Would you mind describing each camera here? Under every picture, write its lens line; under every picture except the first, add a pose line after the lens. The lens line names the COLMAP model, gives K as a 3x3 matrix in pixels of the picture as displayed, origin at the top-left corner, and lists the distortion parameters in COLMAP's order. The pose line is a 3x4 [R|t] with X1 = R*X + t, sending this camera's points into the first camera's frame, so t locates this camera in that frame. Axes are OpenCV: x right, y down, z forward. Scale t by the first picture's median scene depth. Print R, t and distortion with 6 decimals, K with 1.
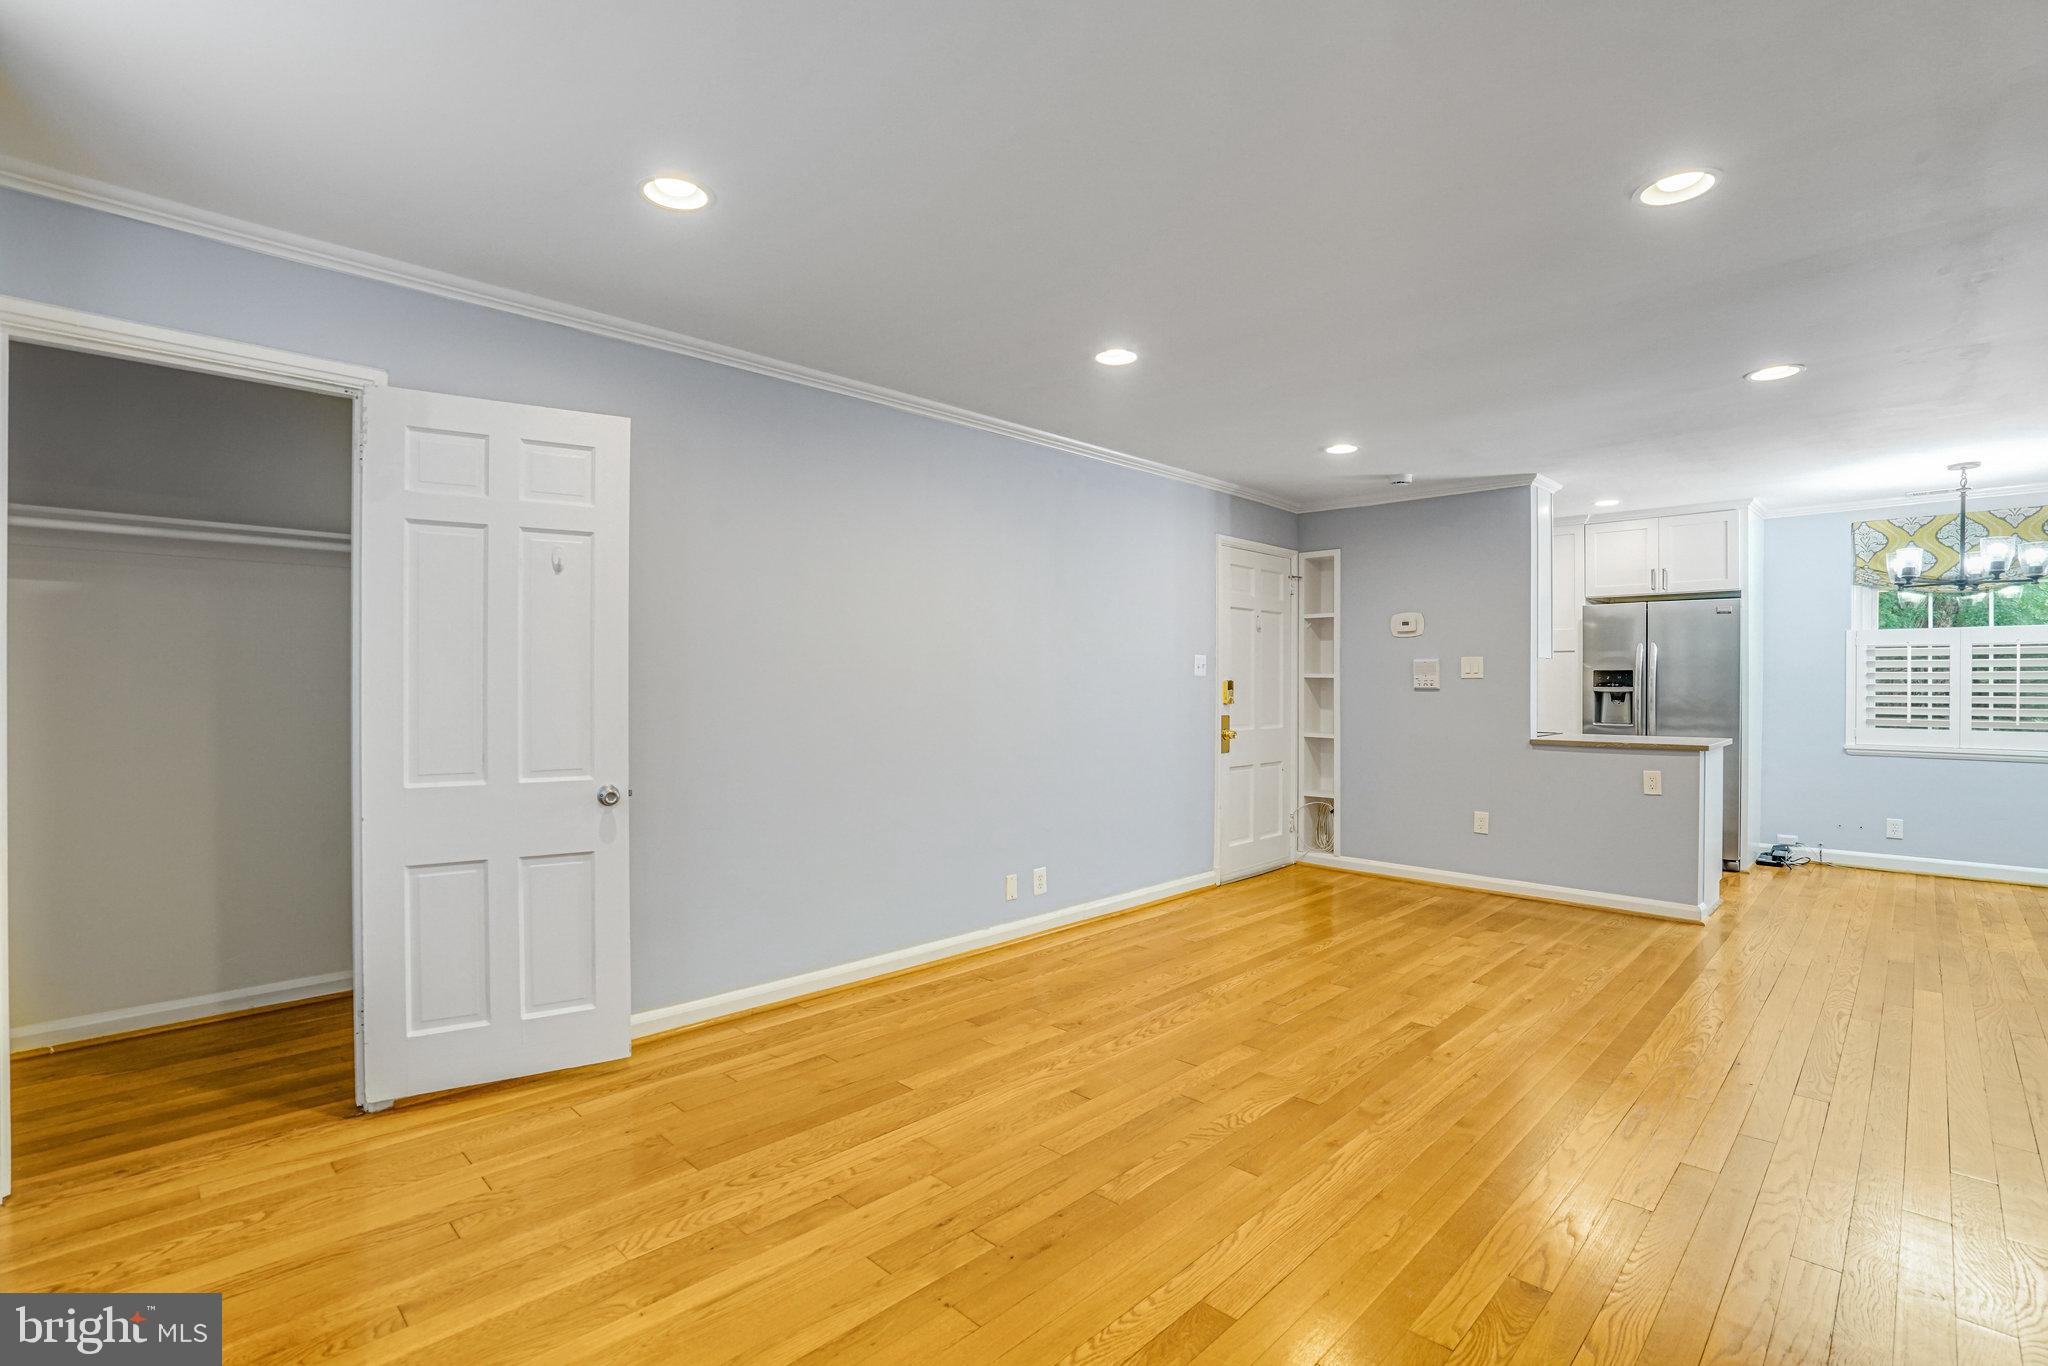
lens RADIAL K [[942.7, 0, 1062.6], [0, 942.7, 688.0], [0, 0, 1]] dist [-0.000396, 0.001378]
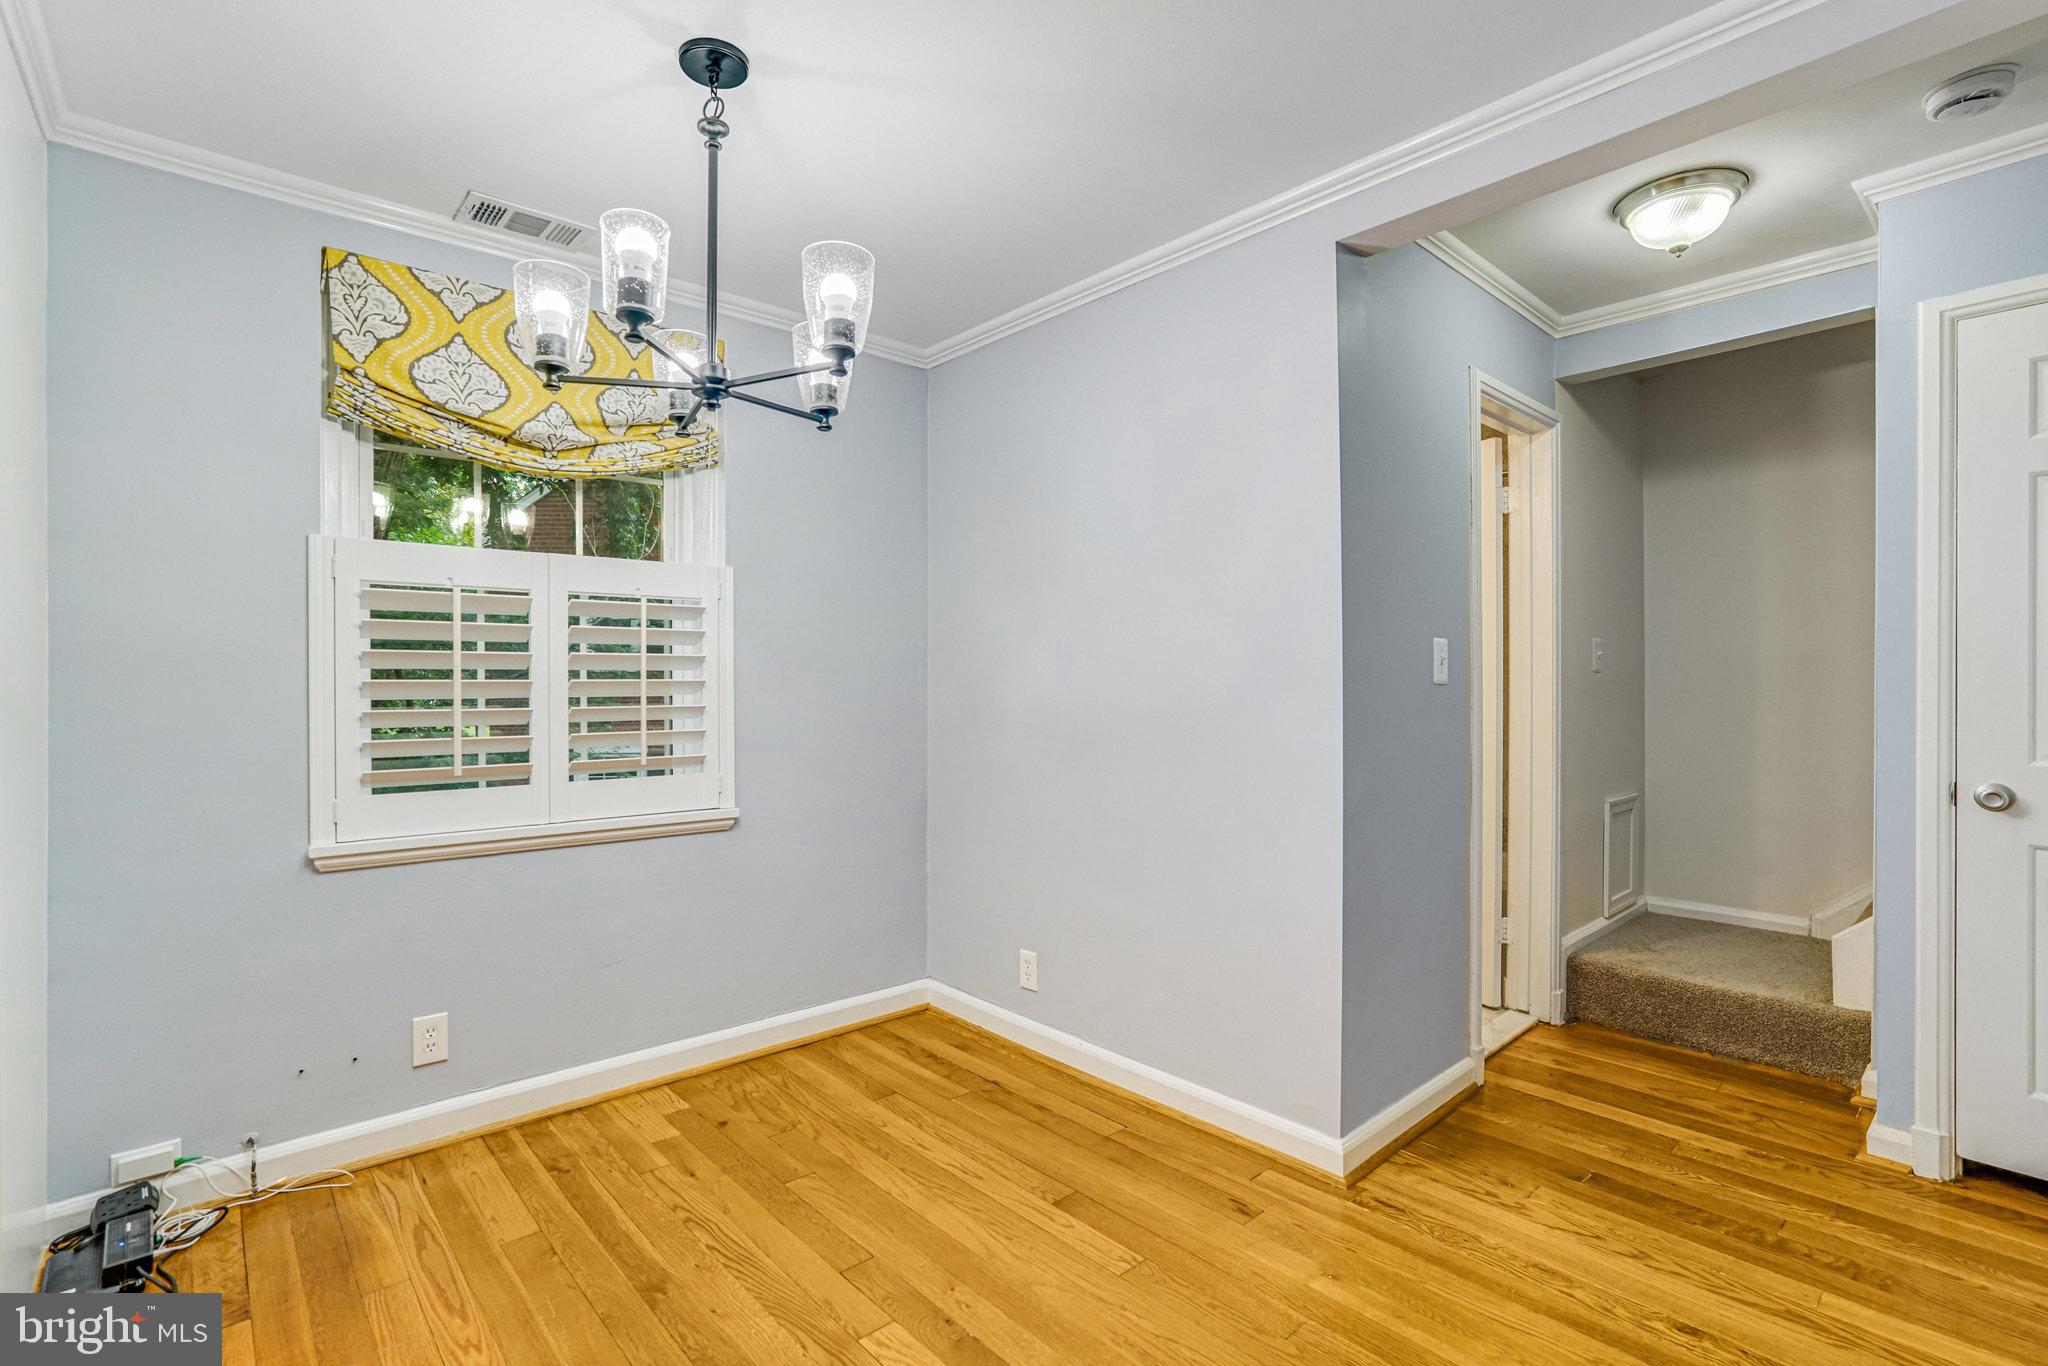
lens RADIAL K [[939.8, 0, 1011.3], [0, 939.8, 684.6], [0, 0, 1]] dist [-0.050588, 0.022675]
pose [[0.102412, -0.005869, 0.994725, 0.522516], [0.009806, 0.999940, 0.004890, -0.001845], [-0.994694, 0.009253, 0.102463, 0.718573]]
